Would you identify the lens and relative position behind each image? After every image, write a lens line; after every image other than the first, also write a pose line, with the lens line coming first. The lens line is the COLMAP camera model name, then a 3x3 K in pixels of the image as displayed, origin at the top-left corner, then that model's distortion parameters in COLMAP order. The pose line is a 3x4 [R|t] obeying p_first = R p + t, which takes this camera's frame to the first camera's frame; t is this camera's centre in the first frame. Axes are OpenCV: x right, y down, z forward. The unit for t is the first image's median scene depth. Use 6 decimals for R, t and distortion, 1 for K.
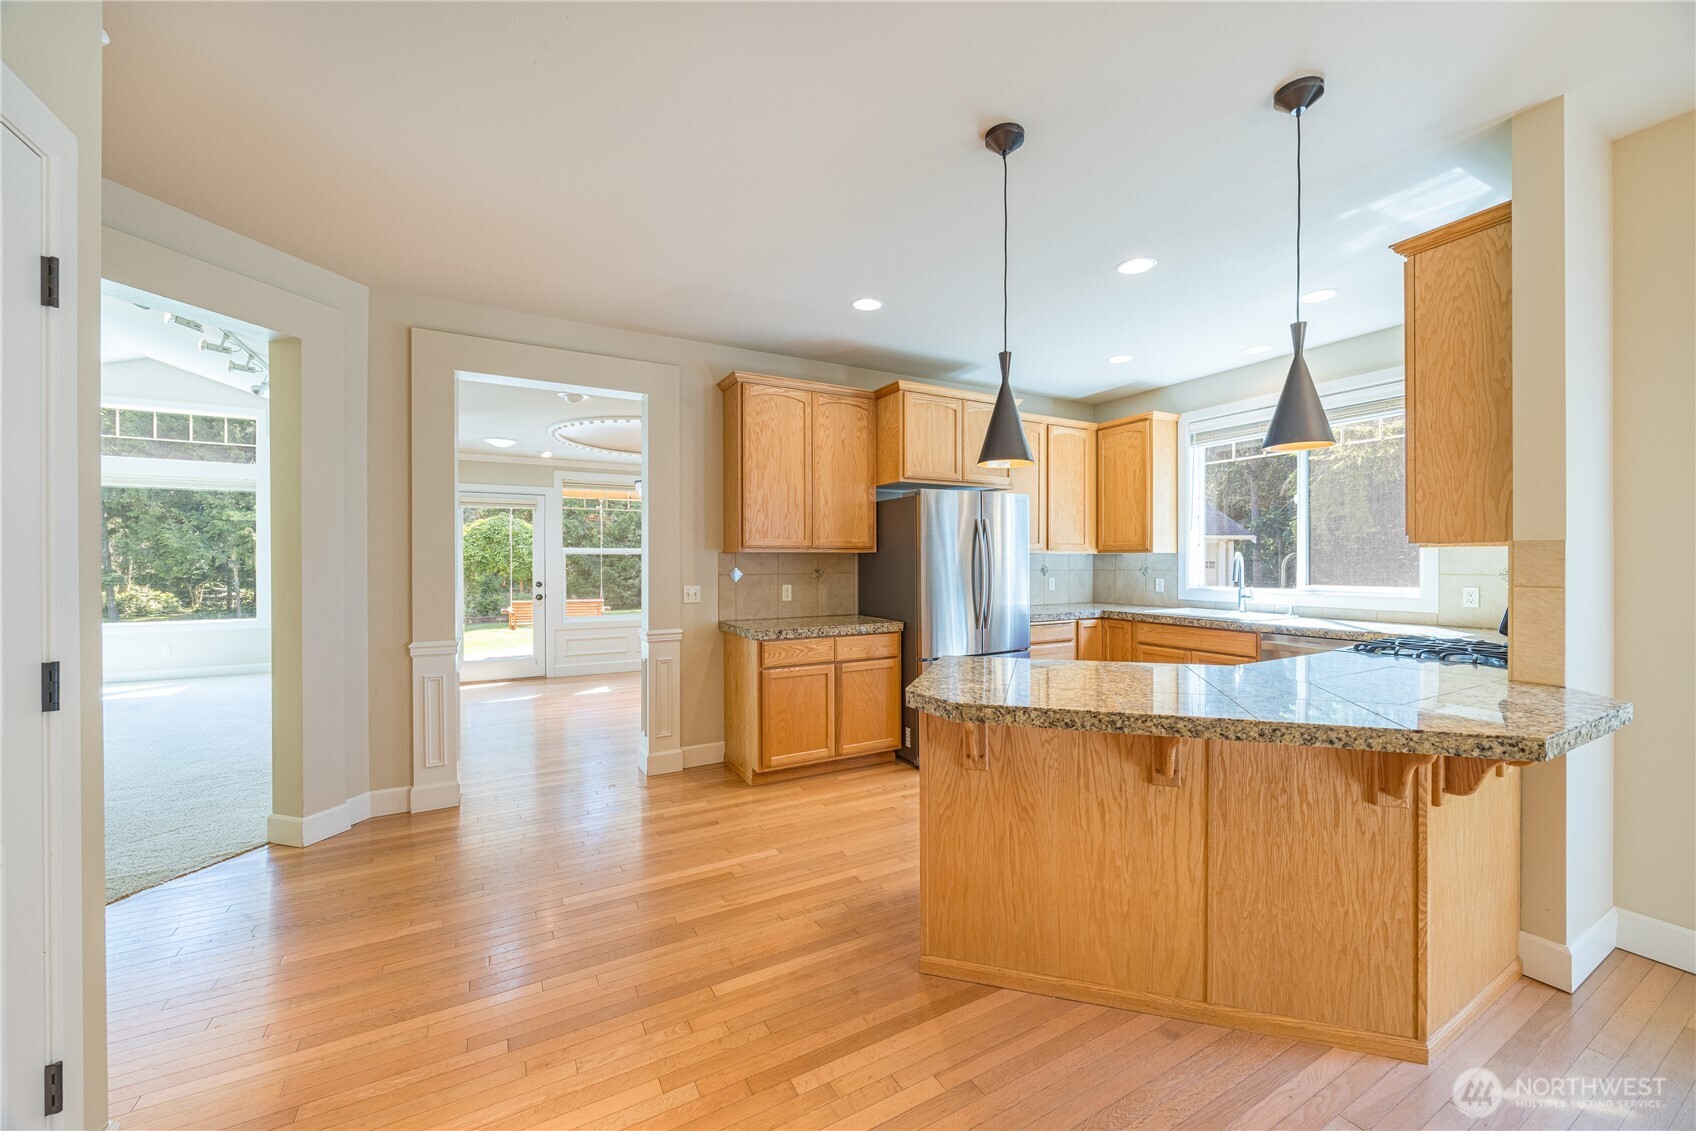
lens RADIAL K [[648.6, 0, 848.0], [0, 648.6, 565.5], [0, 0, 1]] dist [0.000407, 0.000141]
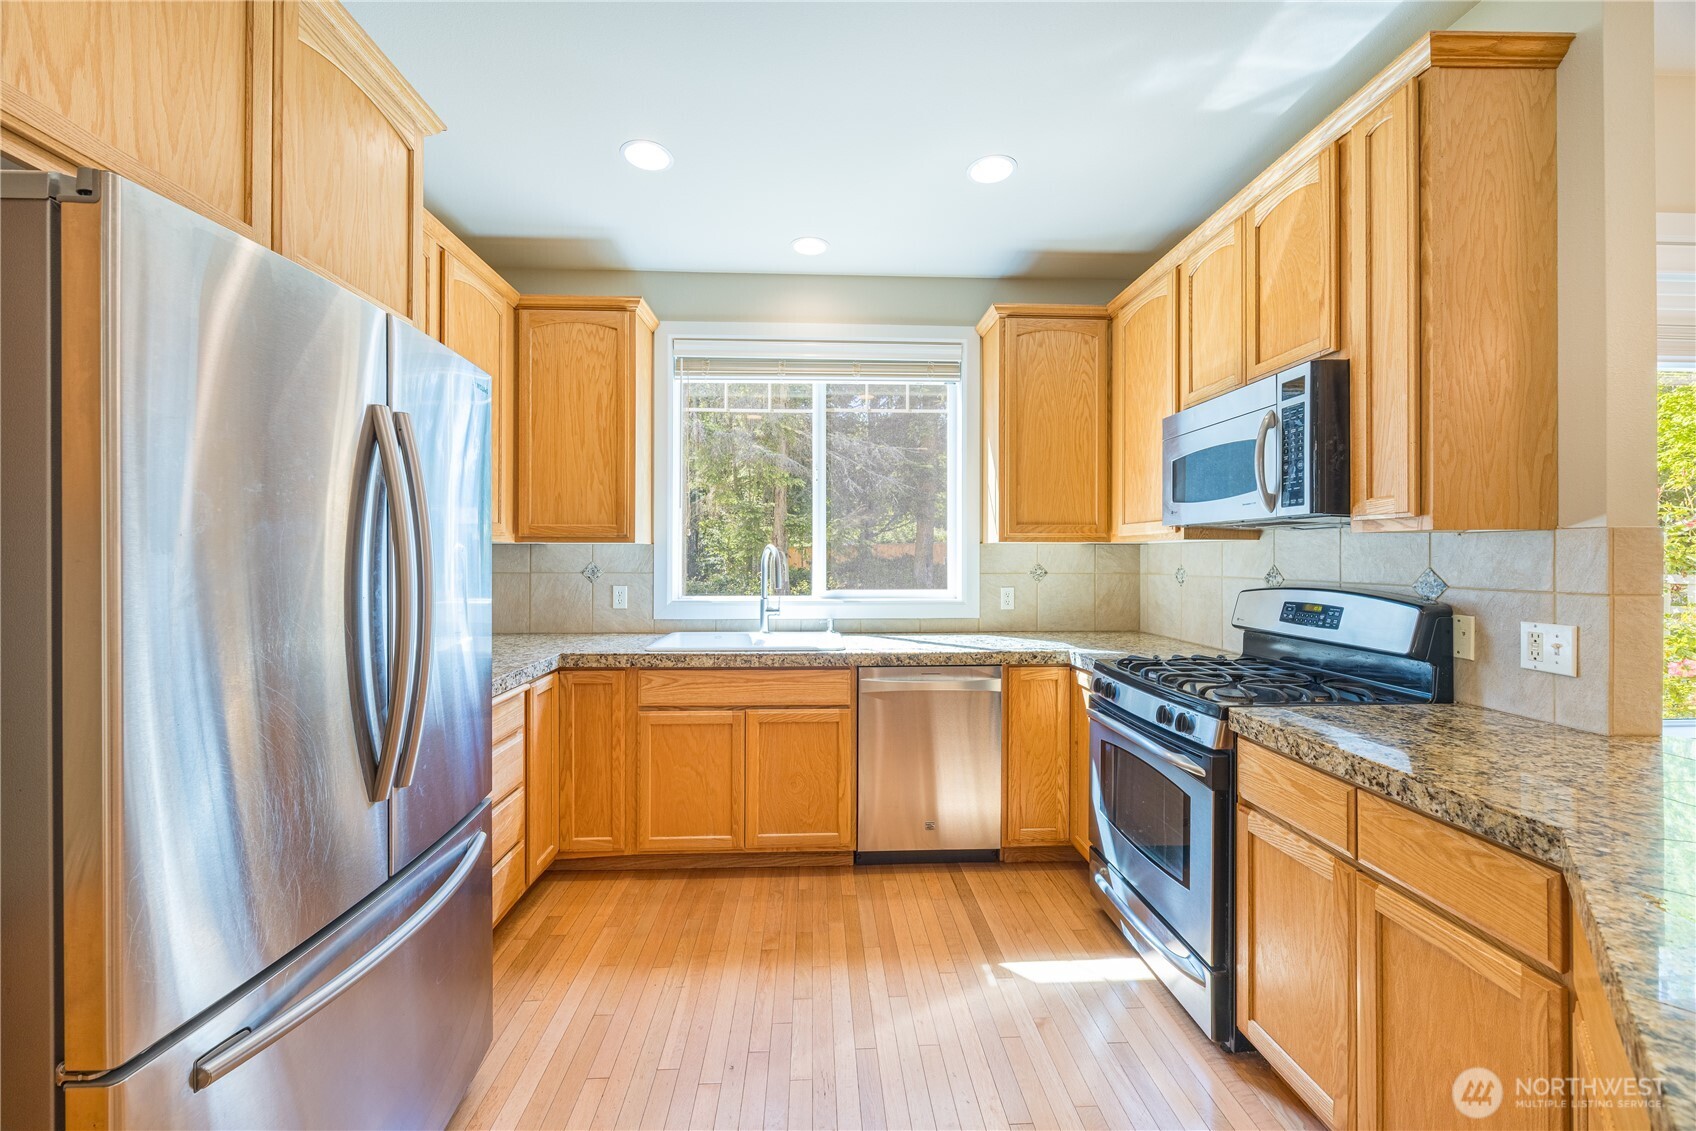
lens RADIAL K [[653.6, 0, 853.1], [0, 653.6, 556.5], [0, 0, 1]] dist [-0.000342, 0.000076]
pose [[0.432737, 0.003780, 0.901512, 0.065453], [0.004537, 0.999969, -0.006370, -0.006575], [-0.901509, 0.006847, 0.432707, 1.282422]]
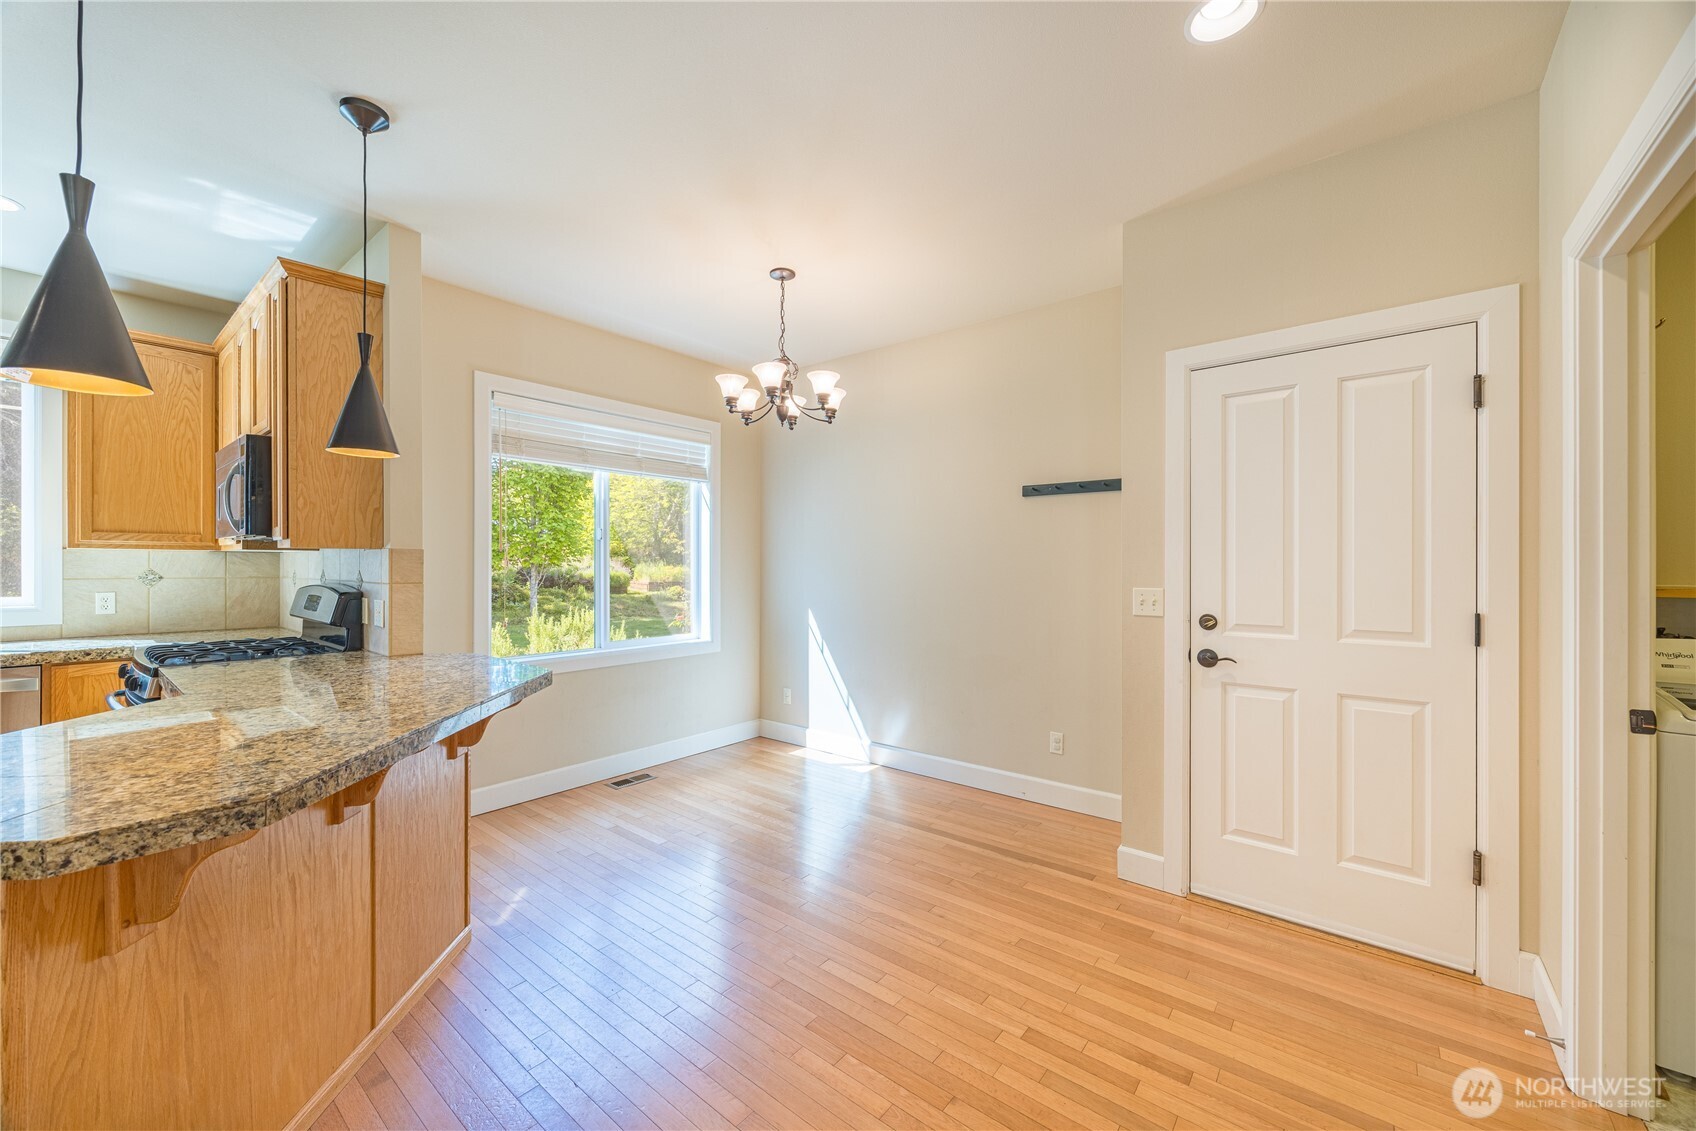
lens RADIAL K [[648.6, 0, 848.0], [0, 648.6, 565.5], [0, 0, 1]] dist [0.000407, 0.000141]
pose [[-0.368434, 0.001557, 0.929652, -0.473551], [0.003759, 0.999993, -0.000185, -0.000224], [-0.929646, 0.003426, -0.368438, 0.568000]]
